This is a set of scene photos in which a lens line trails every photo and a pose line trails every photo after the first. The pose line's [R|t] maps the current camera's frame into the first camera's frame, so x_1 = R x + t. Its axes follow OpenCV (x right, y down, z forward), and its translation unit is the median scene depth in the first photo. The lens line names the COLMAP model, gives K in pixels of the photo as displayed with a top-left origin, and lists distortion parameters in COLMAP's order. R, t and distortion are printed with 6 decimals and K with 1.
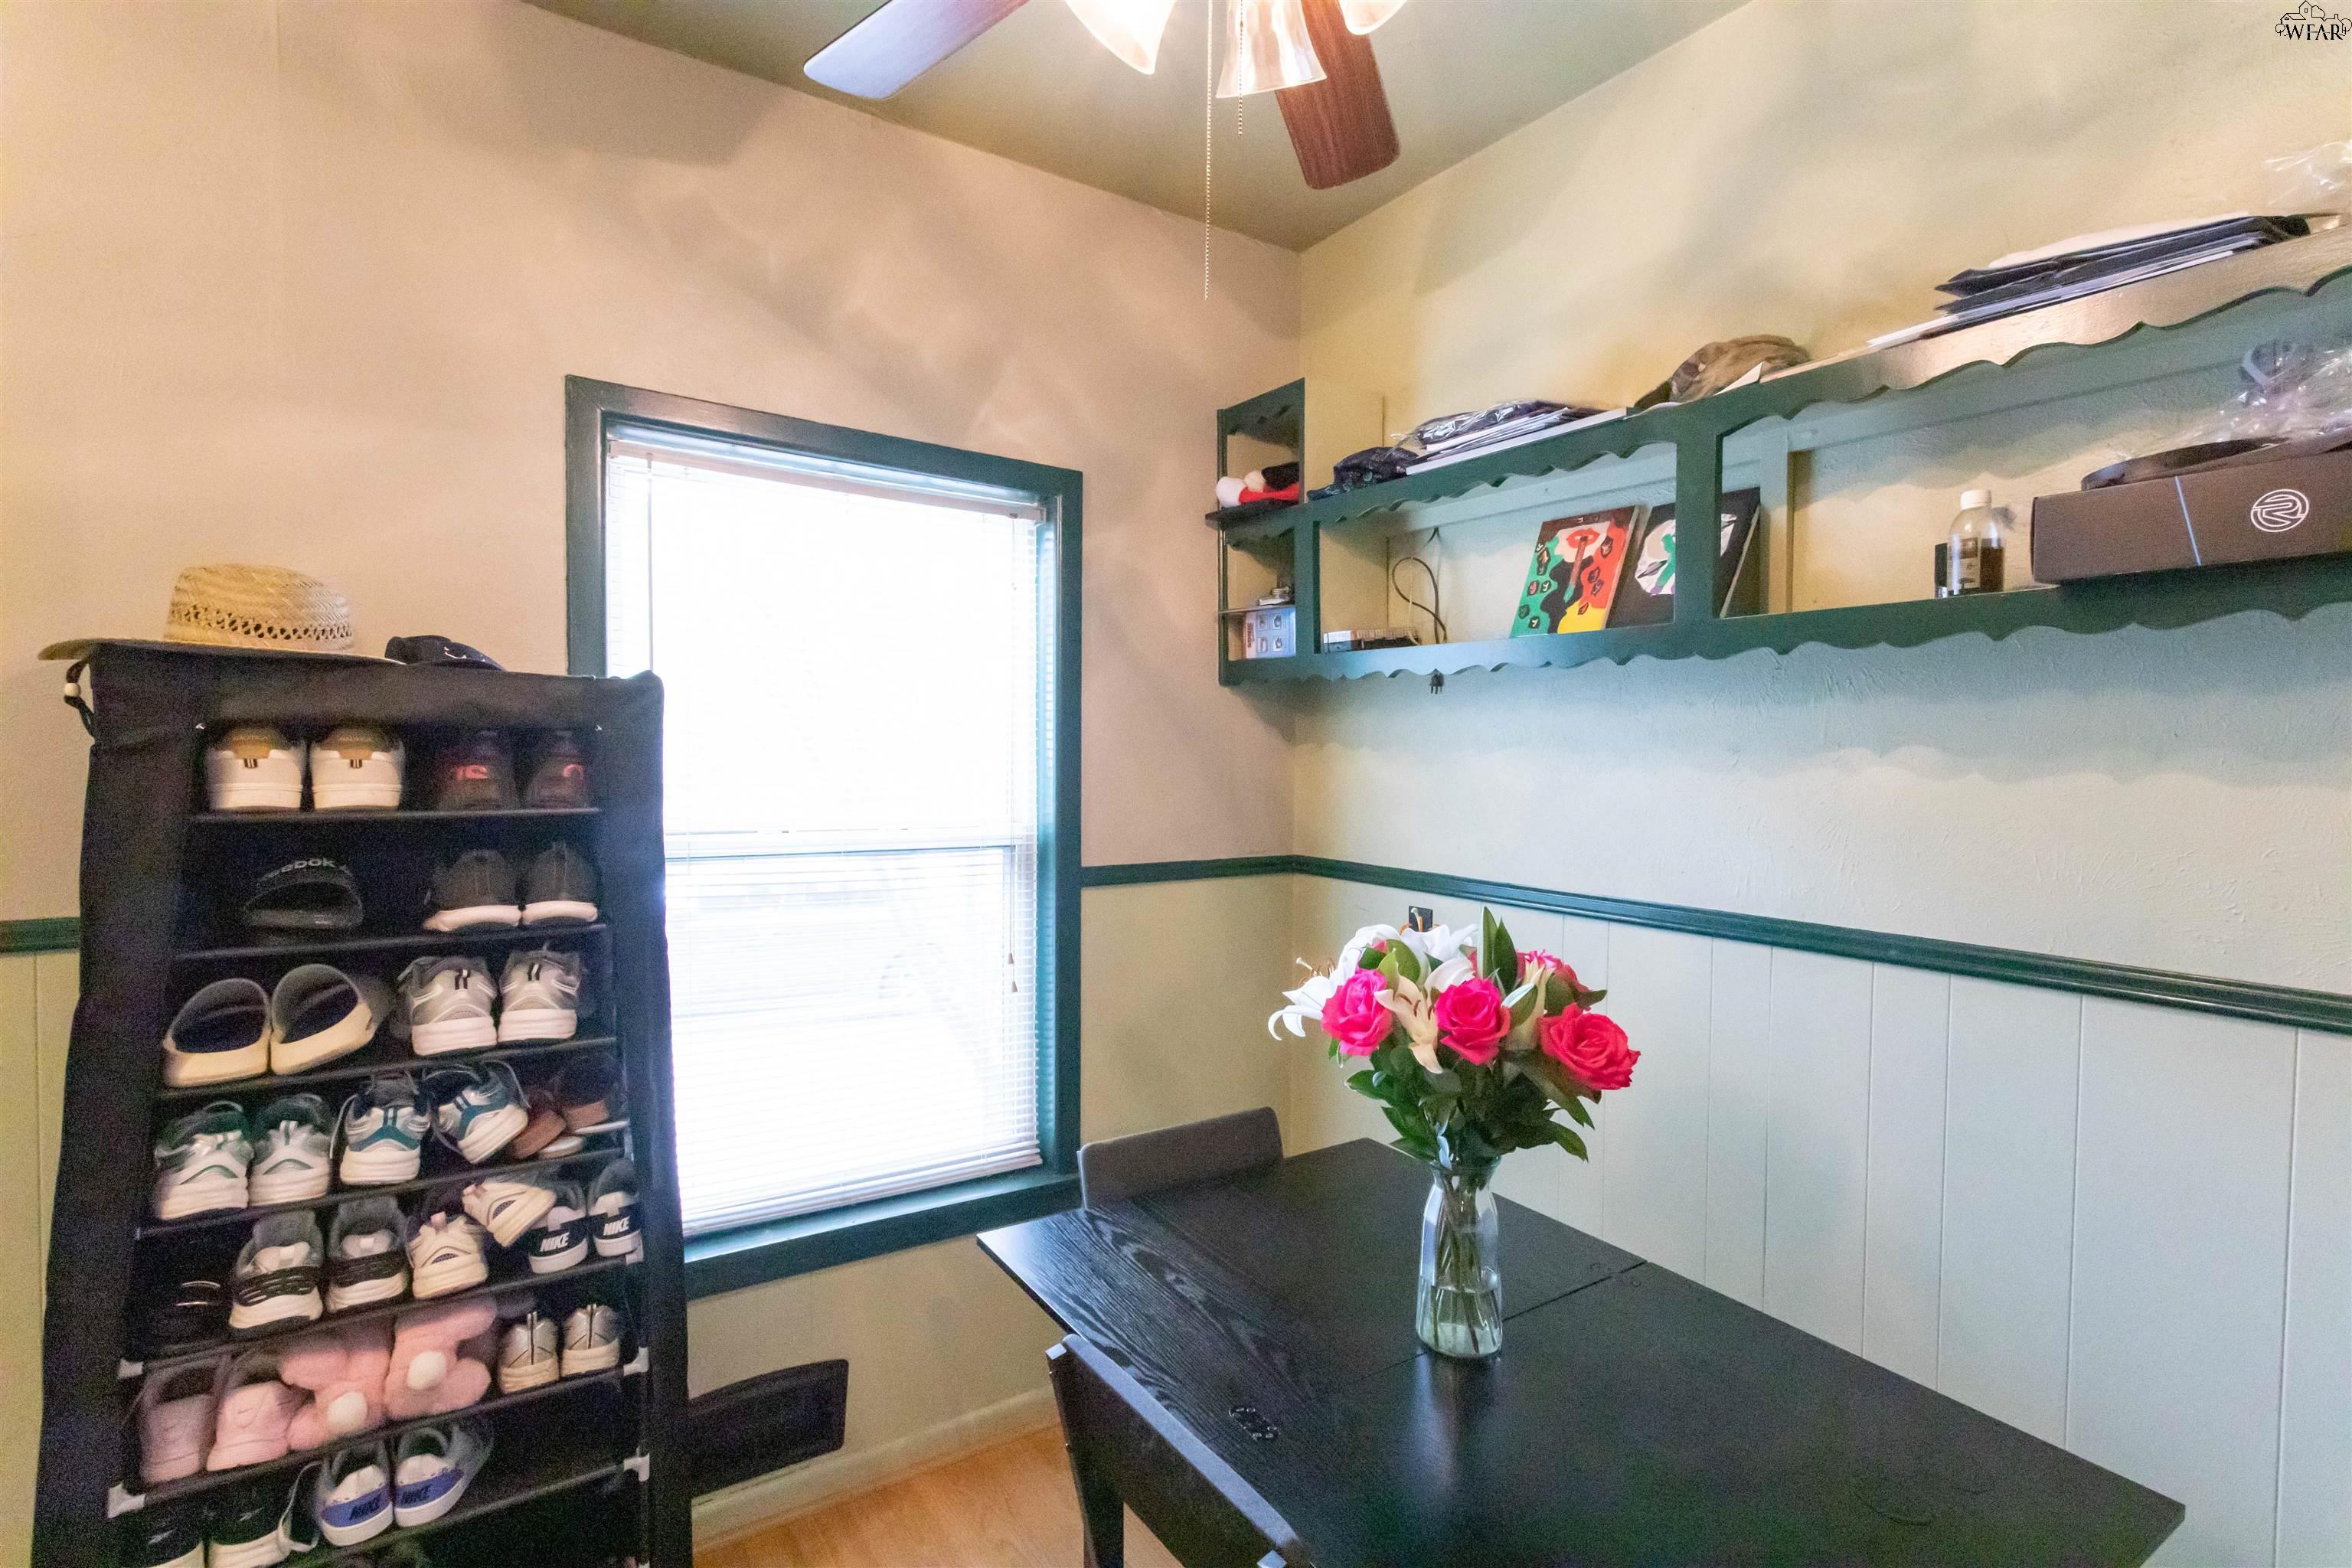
lens RADIAL K [[1124.7, 0, 1159.9], [0, 1124.7, 764.8], [0, 0, 1]] dist [-0.000698, -0.000799]
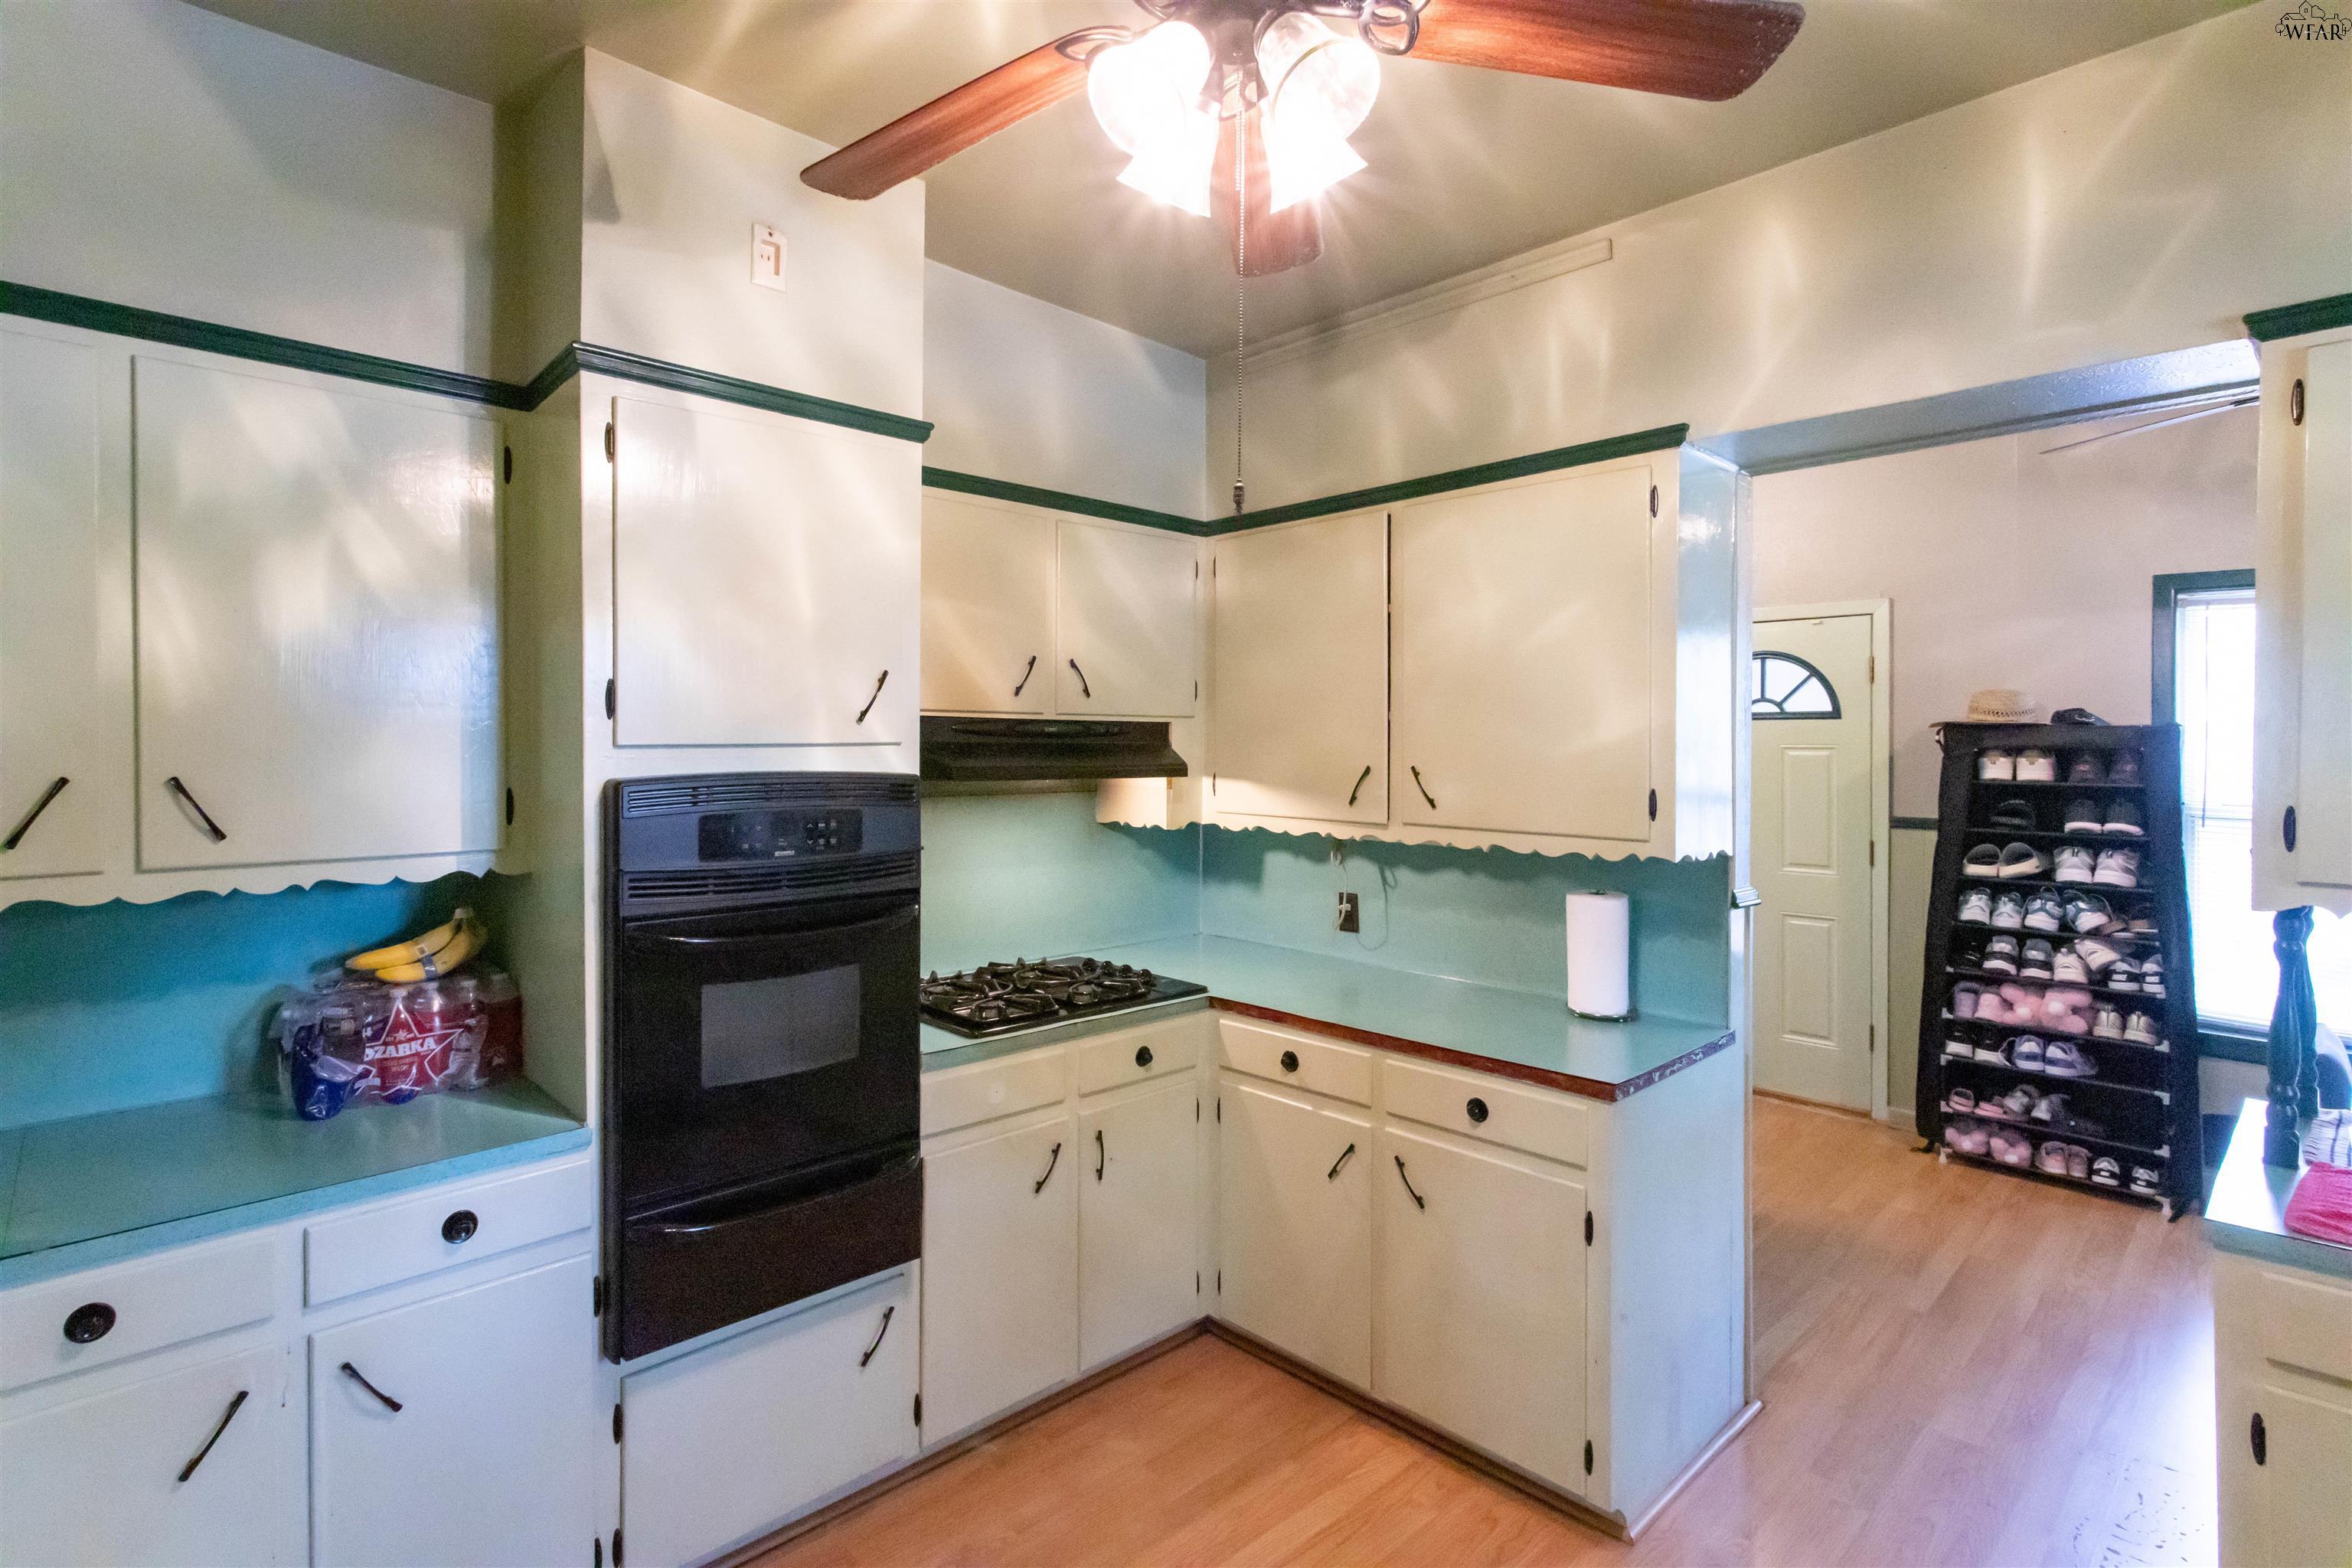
lens RADIAL K [[1124.7, 0, 1159.9], [0, 1124.7, 764.8], [0, 0, 1]] dist [-0.000698, -0.000799]
pose [[0.184906, 0.005819, -0.982739, 1.388263], [-0.021350, 0.999770, 0.001903, 0.038520], [0.982524, 0.020630, 0.184988, -1.386689]]
